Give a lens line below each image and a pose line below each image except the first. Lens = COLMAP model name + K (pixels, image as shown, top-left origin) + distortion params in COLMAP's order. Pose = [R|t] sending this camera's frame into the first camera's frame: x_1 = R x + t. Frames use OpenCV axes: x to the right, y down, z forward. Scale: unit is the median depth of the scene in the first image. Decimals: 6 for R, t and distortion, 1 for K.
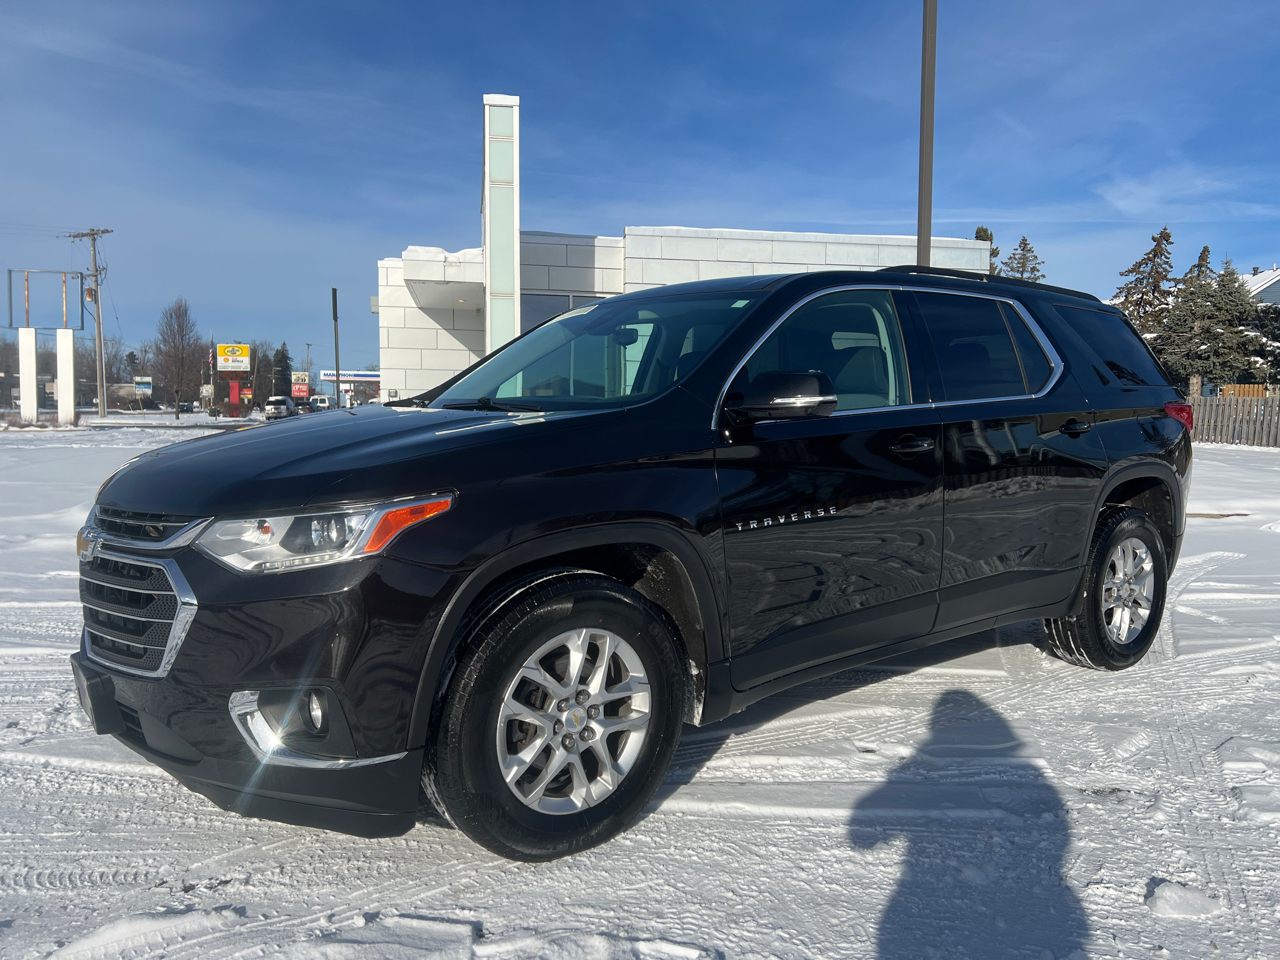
lens RADIAL K [[951.7, 0, 636.5], [0, 951.7, 485.3], [0, 0, 1]] dist [0.064779, -0.064278]
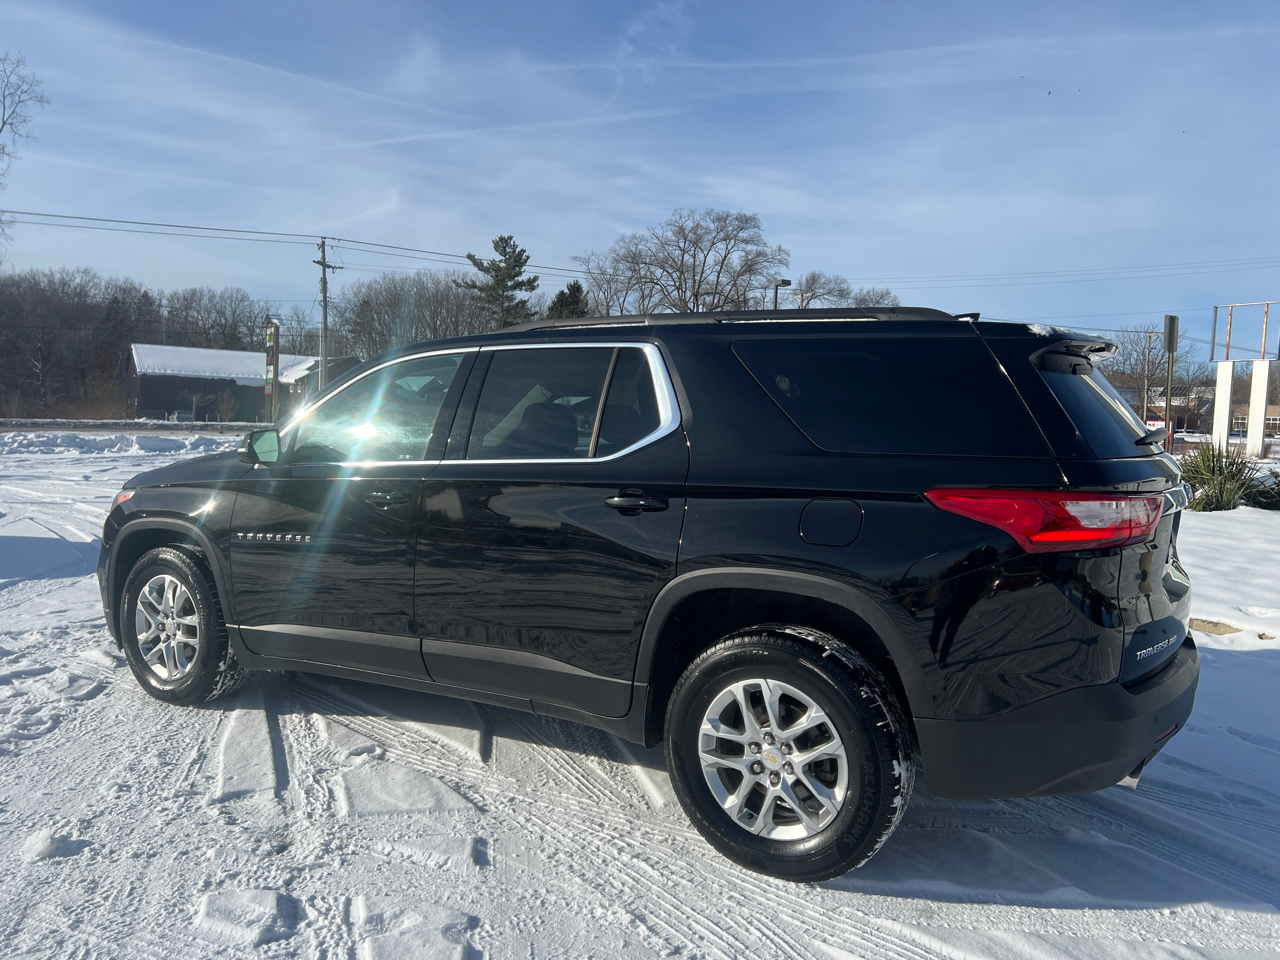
lens RADIAL K [[951.1, 0, 633.8], [0, 951.1, 478.0], [0, 0, 1]] dist [0.038044, -0.004310]
pose [[0.354931, 0.063451, -0.932737, 1.521075], [-0.098792, 0.994654, 0.030070, -0.133134], [0.929658, 0.081475, 0.359302, 0.927689]]
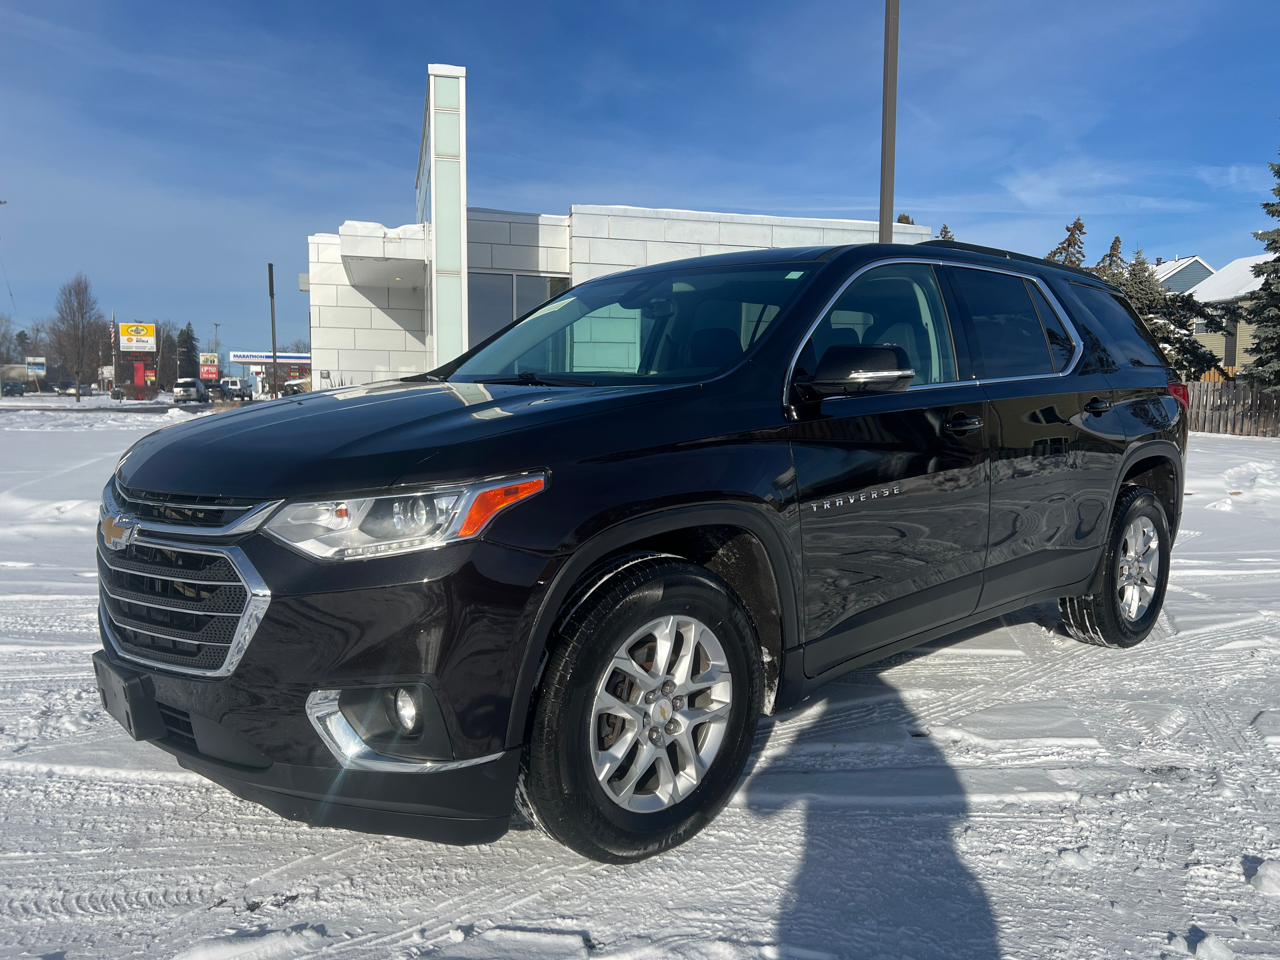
lens RADIAL K [[951.7, 0, 636.5], [0, 951.7, 485.3], [0, 0, 1]] dist [0.064779, -0.064278]
pose [[0.996609, -0.005246, 0.082112, -0.134741], [0.003889, 0.999853, 0.016670, 0.004437], [-0.082188, -0.016294, 0.996484, 0.053011]]
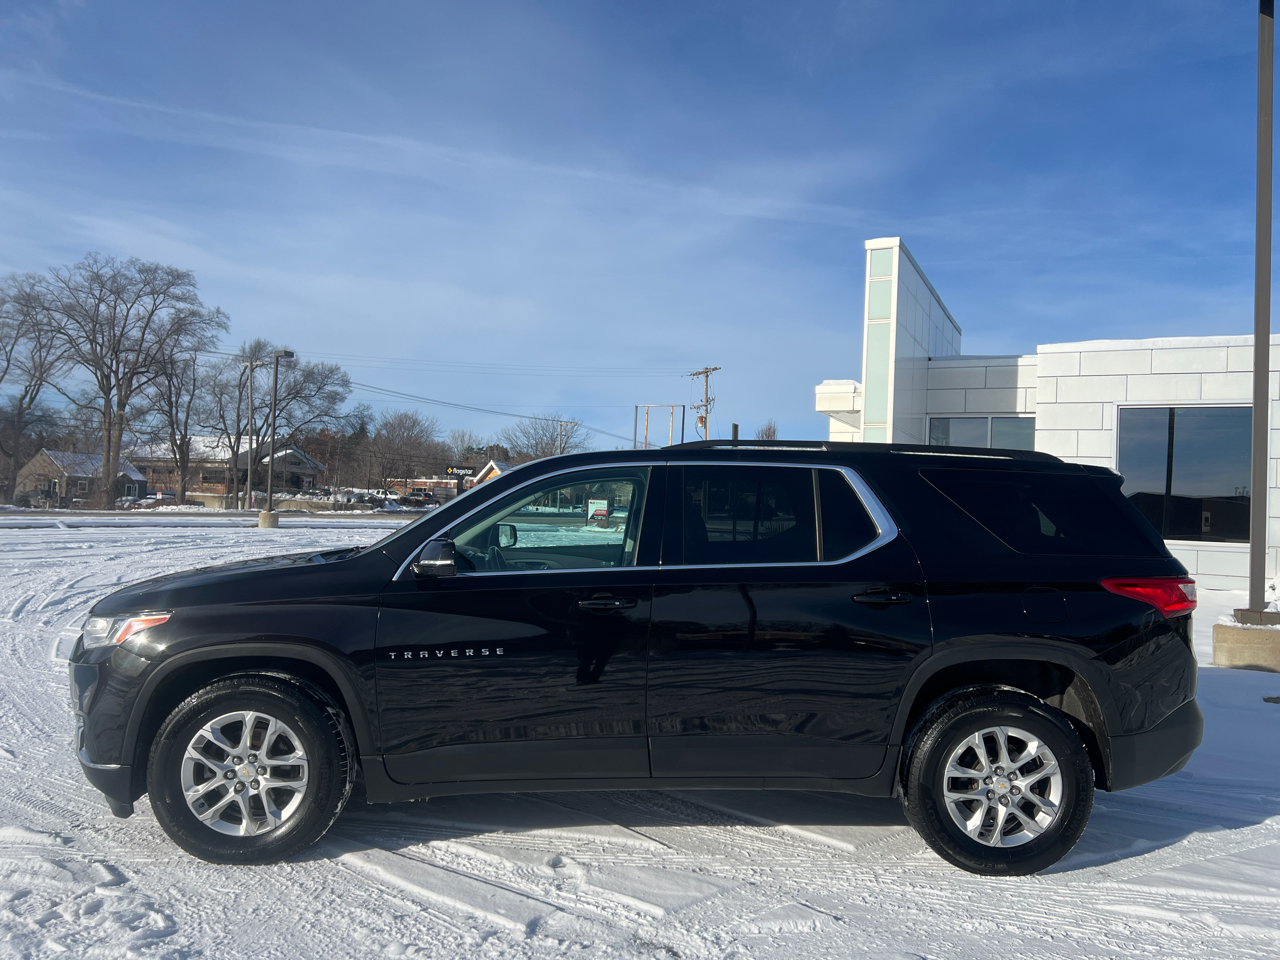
lens RADIAL K [[950.8, 0, 631.4], [0, 950.8, 496.6], [0, 0, 1]] dist [0.066888, -0.065910]
pose [[0.812210, 0.013258, -0.583214, 1.049047], [-0.072981, 0.994197, -0.079037, -0.086276], [0.578782, 0.106758, 0.808464, 0.075976]]
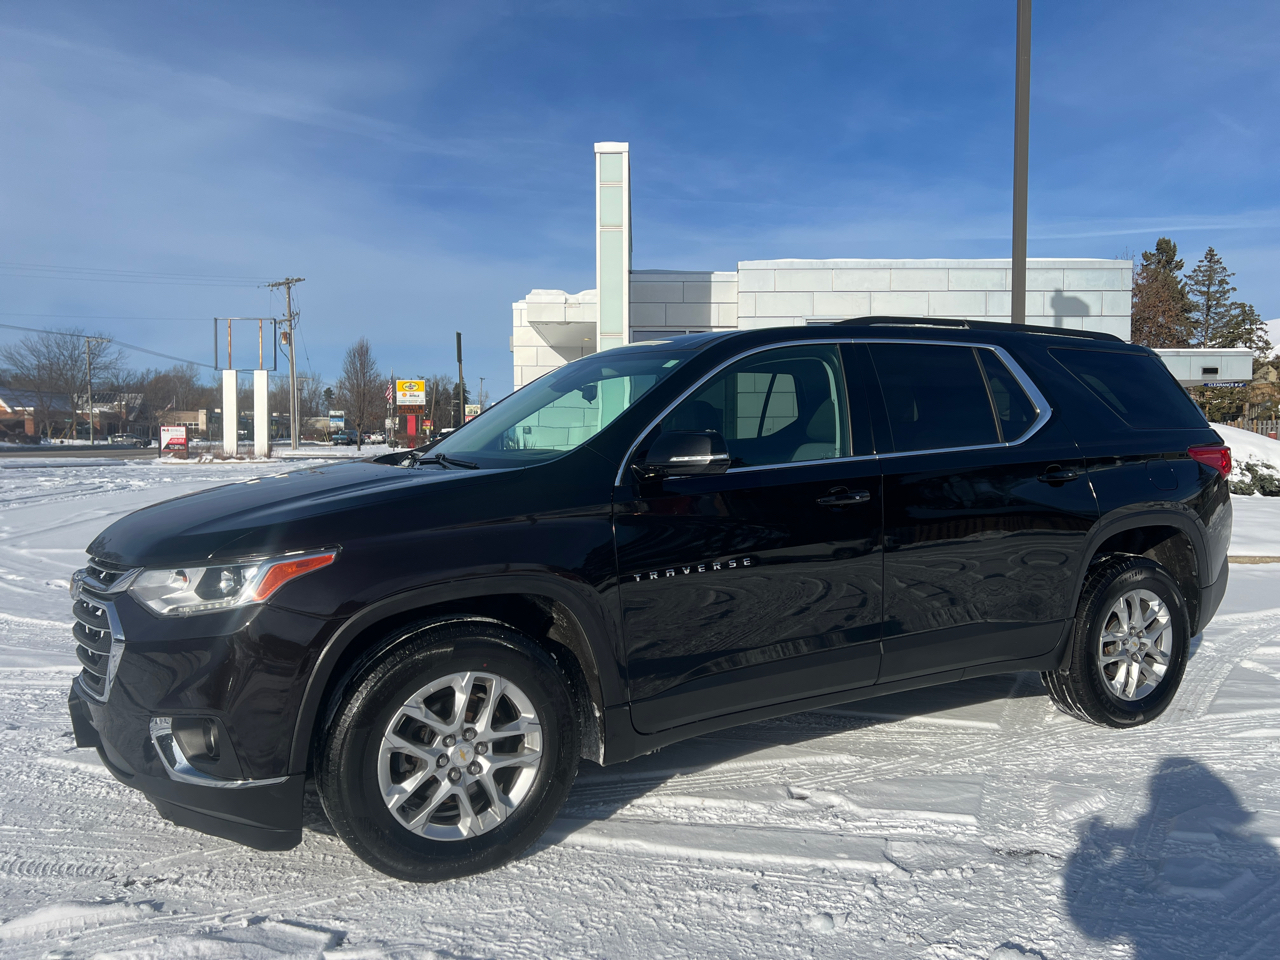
lens RADIAL K [[950.8, 0, 631.4], [0, 950.8, 496.6], [0, 0, 1]] dist [0.066888, -0.065910]
pose [[0.984556, 0.002071, -0.175056, 0.259678], [-0.004974, 0.999857, -0.016148, -0.027316], [0.174998, 0.016769, 0.984426, -0.041350]]
